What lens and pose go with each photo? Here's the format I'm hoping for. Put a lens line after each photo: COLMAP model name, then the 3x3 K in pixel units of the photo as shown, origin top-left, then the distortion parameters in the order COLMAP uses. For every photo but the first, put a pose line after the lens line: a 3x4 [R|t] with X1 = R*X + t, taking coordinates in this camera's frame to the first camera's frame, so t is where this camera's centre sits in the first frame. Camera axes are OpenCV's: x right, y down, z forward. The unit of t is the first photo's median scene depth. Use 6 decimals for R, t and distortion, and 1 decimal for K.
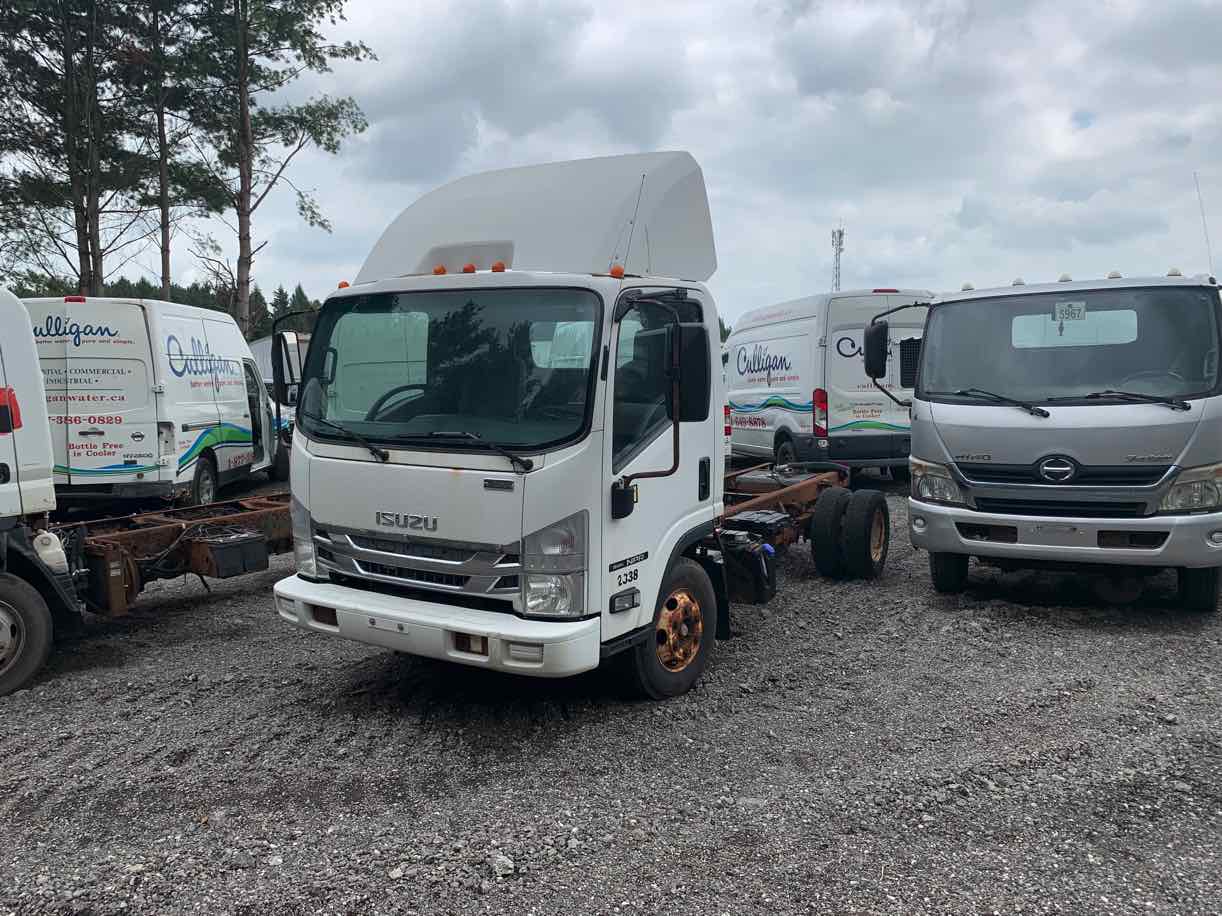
lens RADIAL K [[908.5, 0, 611.0], [0, 908.5, 458.0], [0, 0, 1]] dist [0.079458, -0.163867]
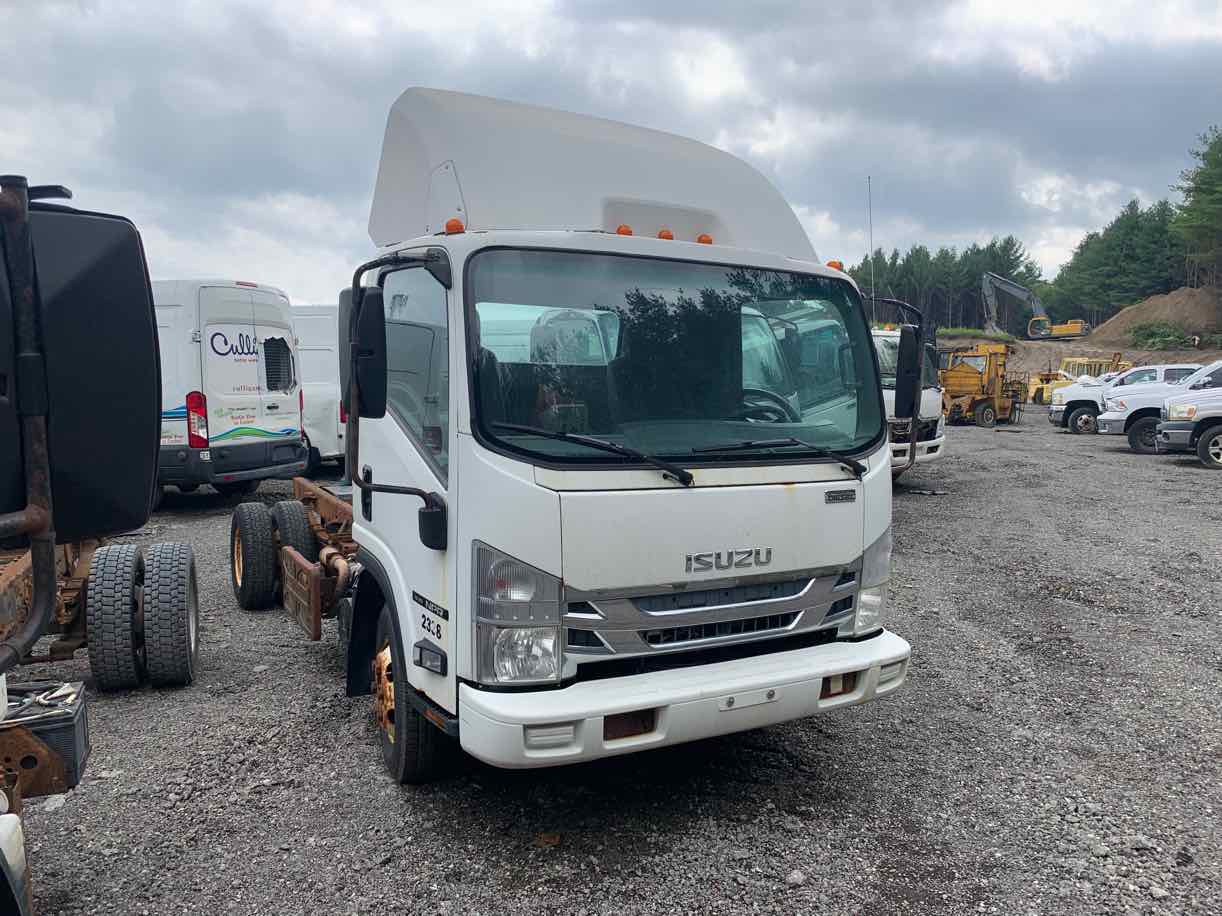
lens RADIAL K [[908.5, 0, 611.0], [0, 908.5, 458.0], [0, 0, 1]] dist [0.079458, -0.163867]
pose [[0.499092, -0.061831, 0.864340, -0.906361], [0.067026, 0.997217, 0.032634, -0.045995], [-0.863953, 0.041646, 0.501847, 0.685965]]
